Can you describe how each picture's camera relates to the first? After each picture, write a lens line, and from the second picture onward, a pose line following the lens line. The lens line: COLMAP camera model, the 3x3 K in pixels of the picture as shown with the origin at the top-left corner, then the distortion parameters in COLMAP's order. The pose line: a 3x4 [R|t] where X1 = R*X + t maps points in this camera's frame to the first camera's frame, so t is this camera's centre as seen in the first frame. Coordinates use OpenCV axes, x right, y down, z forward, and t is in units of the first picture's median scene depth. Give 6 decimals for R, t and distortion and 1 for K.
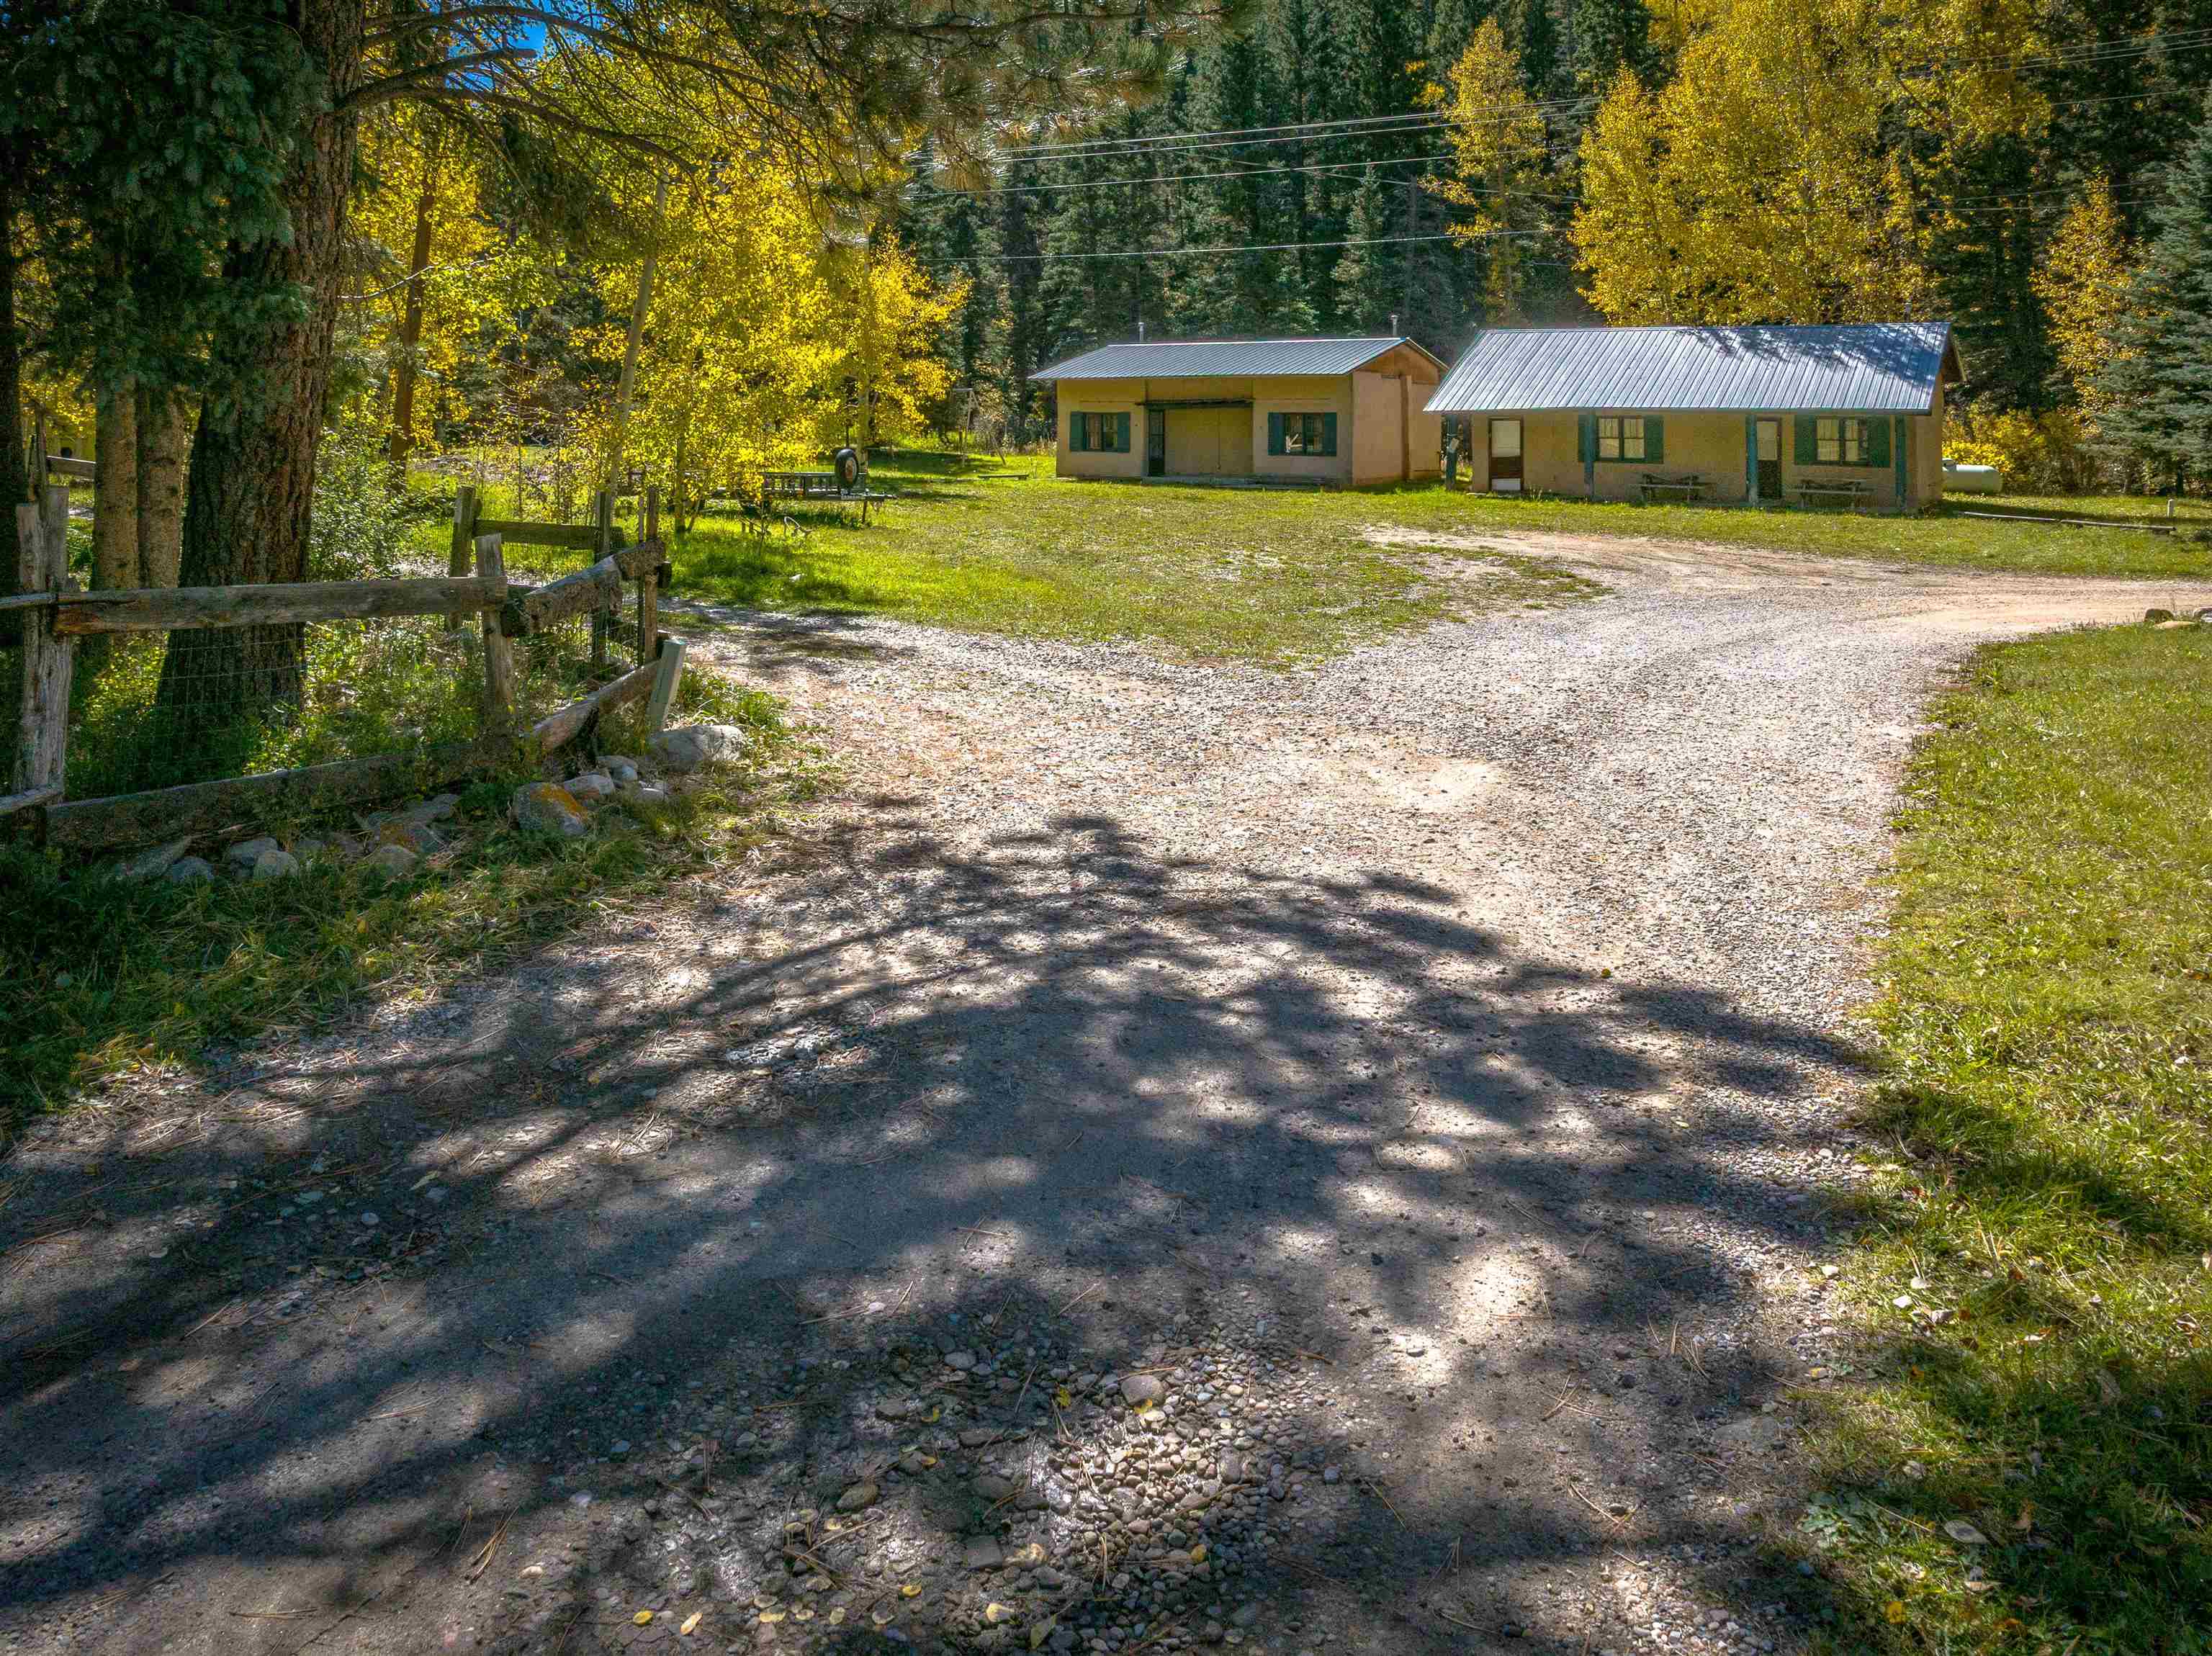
lens RADIAL K [[1639.3, 0, 1100.2], [0, 1639.3, 383.9], [0, 0, 1]] dist [-0.008961, -0.006147]
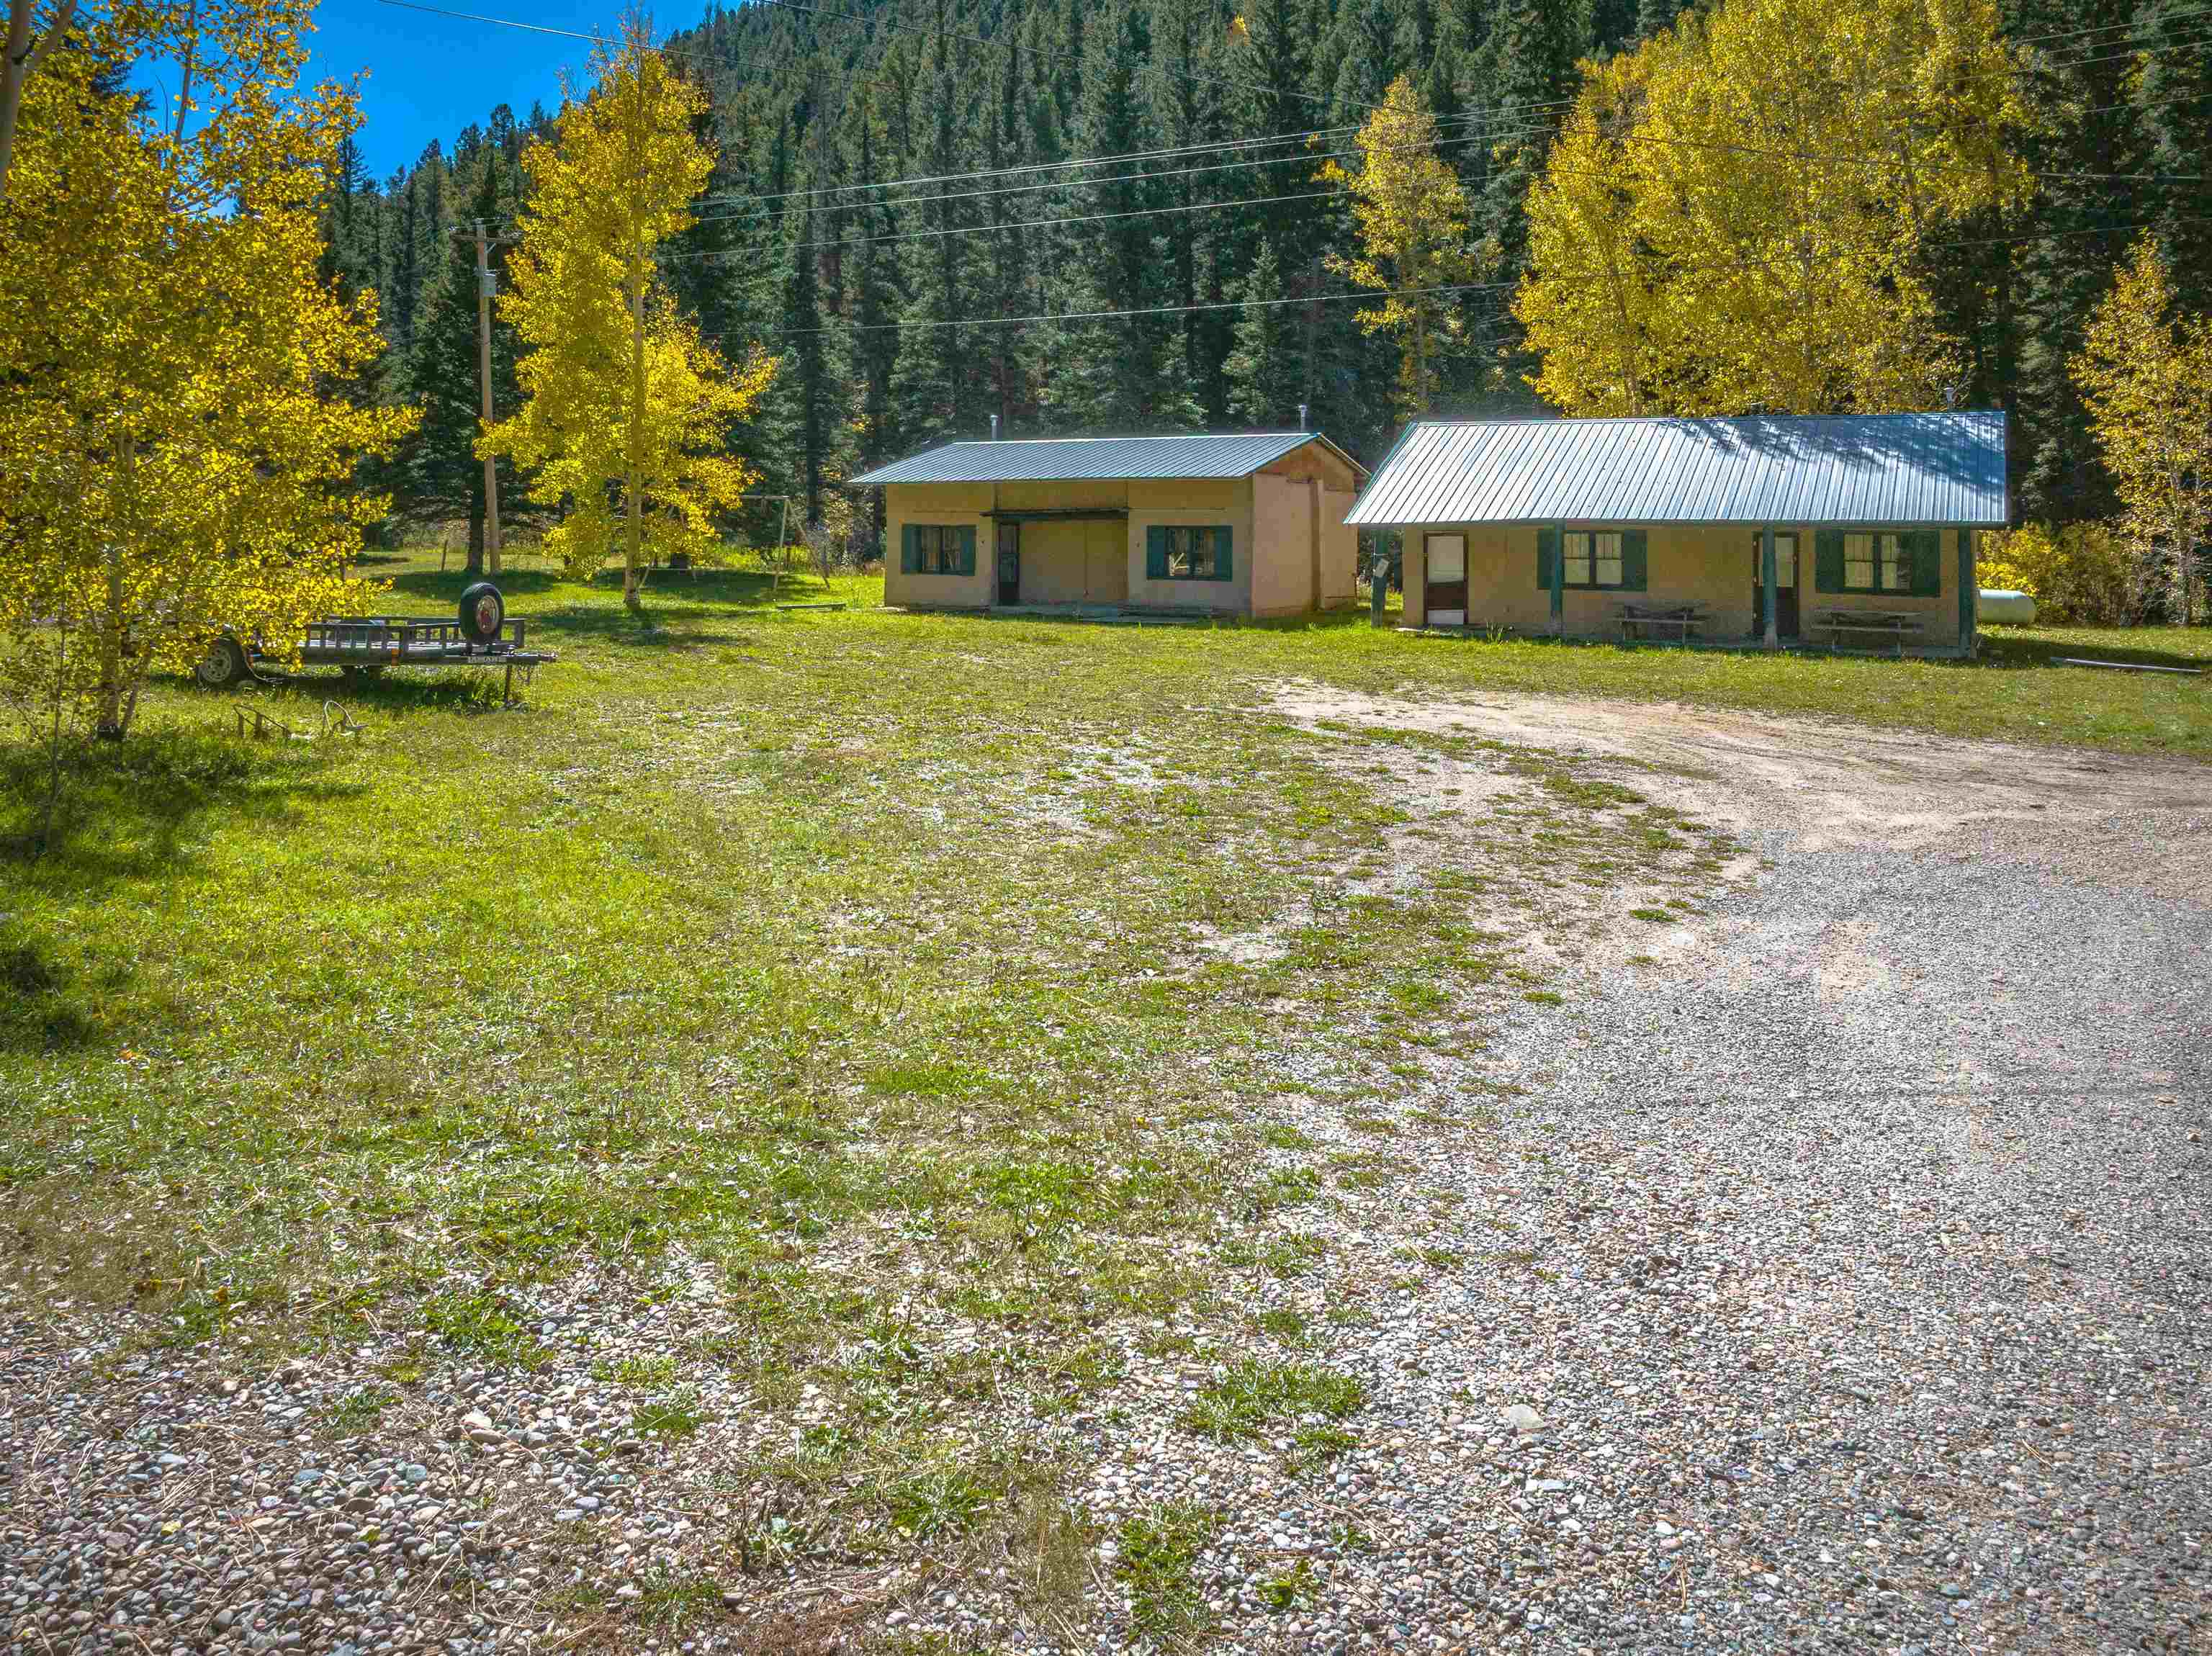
lens RADIAL K [[1643.7, 0, 1104.9], [0, 1643.7, 497.6], [0, 0, 1]] dist [-0.013171, 0.000290]
pose [[0.997421, 0.001712, 0.071749, 0.025262], [-0.001790, 0.999998, 0.001012, 0.003249], [-0.071747, -0.001138, 0.997422, 0.208192]]
